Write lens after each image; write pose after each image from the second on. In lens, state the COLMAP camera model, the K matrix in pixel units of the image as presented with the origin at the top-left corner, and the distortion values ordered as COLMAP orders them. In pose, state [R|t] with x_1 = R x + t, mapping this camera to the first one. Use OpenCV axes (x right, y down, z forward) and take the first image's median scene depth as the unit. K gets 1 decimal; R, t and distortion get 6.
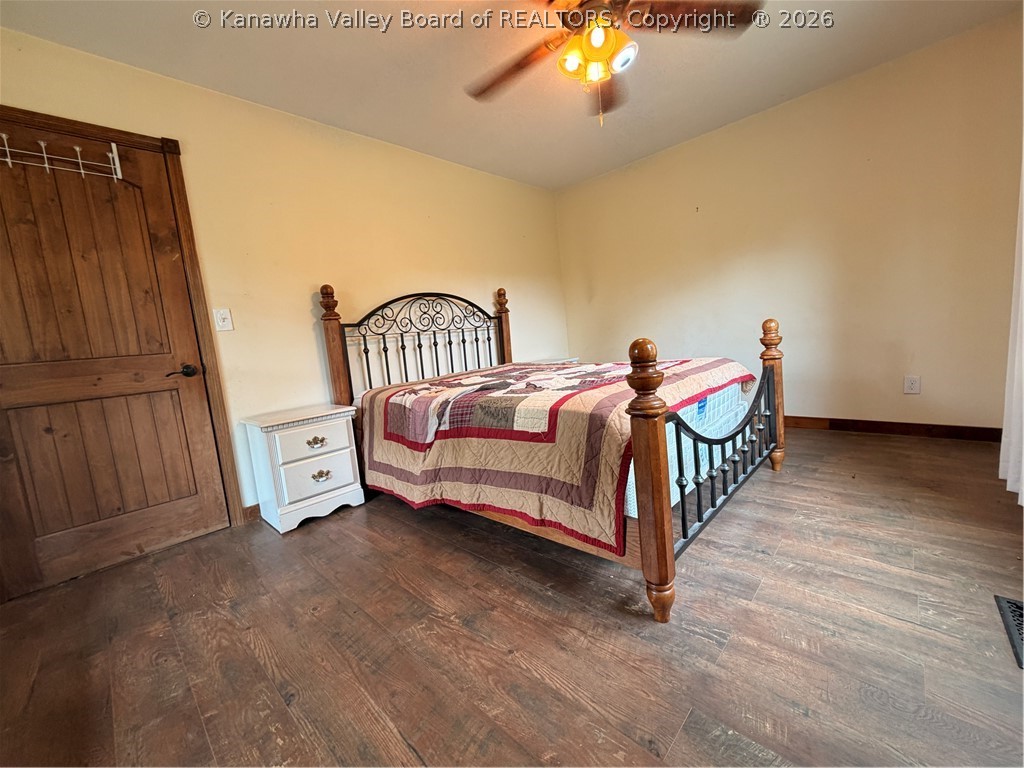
lens RADIAL K [[408.6, 0, 516.5], [0, 408.6, 381.1], [0, 0, 1]] dist [-0.002040, 0.000738]
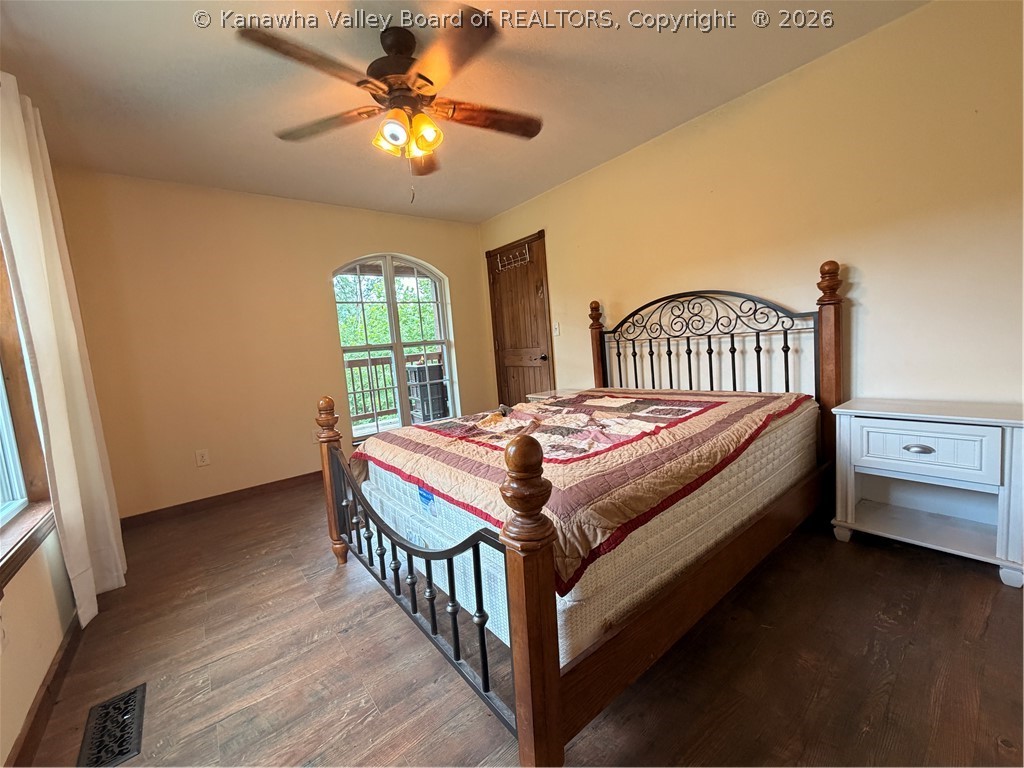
lens RADIAL K [[408.6, 0, 516.4], [0, 408.6, 381.5], [0, 0, 1]] dist [-0.002040, 0.000738]
pose [[-0.121458, 0.198101, -0.972627, 0.762926], [-0.018280, 0.979269, 0.201736, -0.215711], [0.992428, 0.042282, -0.115319, 0.813843]]
